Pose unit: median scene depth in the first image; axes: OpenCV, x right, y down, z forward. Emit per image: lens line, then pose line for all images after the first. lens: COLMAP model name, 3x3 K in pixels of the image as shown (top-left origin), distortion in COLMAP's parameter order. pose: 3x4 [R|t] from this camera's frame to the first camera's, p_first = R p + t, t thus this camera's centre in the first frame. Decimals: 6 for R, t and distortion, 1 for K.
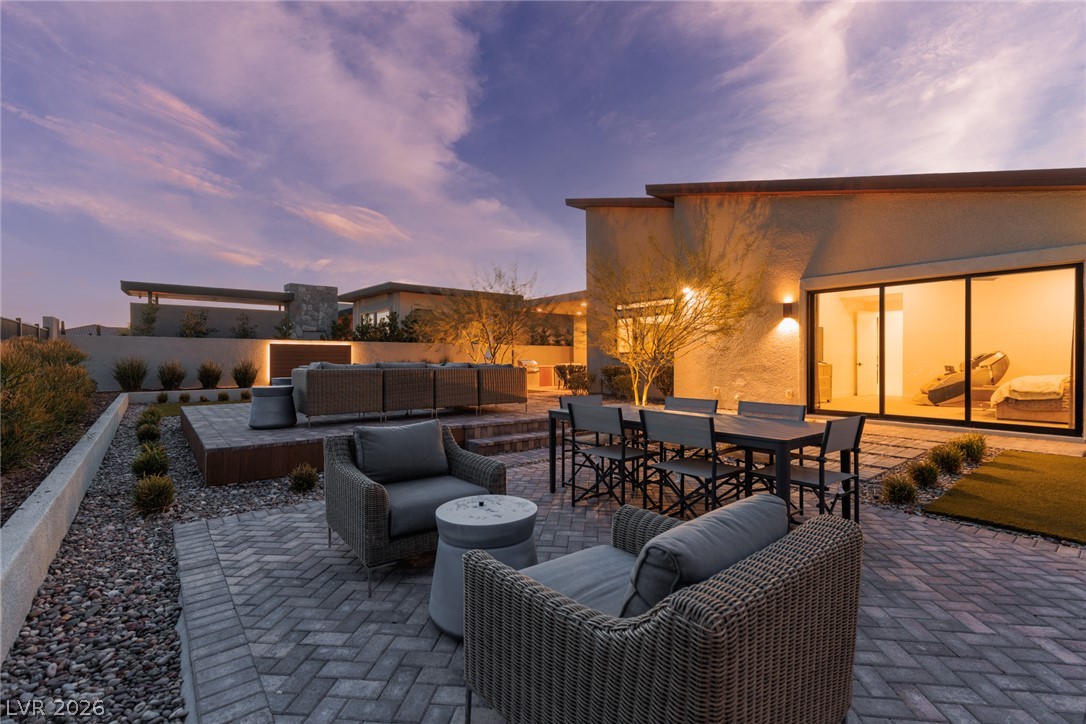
lens RADIAL K [[495.1, 0, 543.0], [0, 495.1, 362.0], [0, 0, 1]] dist [0.002768, 0.000557]
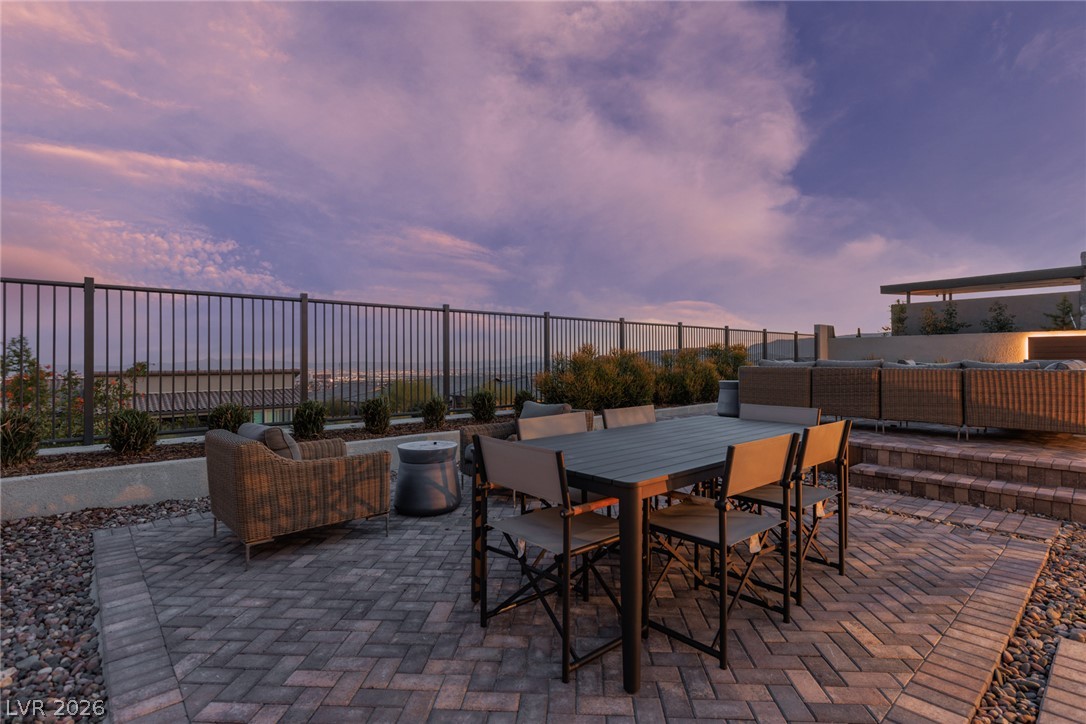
lens RADIAL K [[528.8, 0, 543.0], [0, 528.8, 362.0], [0, 0, 1]] dist [-0.001827, -0.000589]
pose [[0.038176, 0.004159, -0.999262, 0.546433], [-0.002437, 0.999989, 0.004069, 0.002058], [0.999268, 0.002280, 0.038186, 0.423197]]
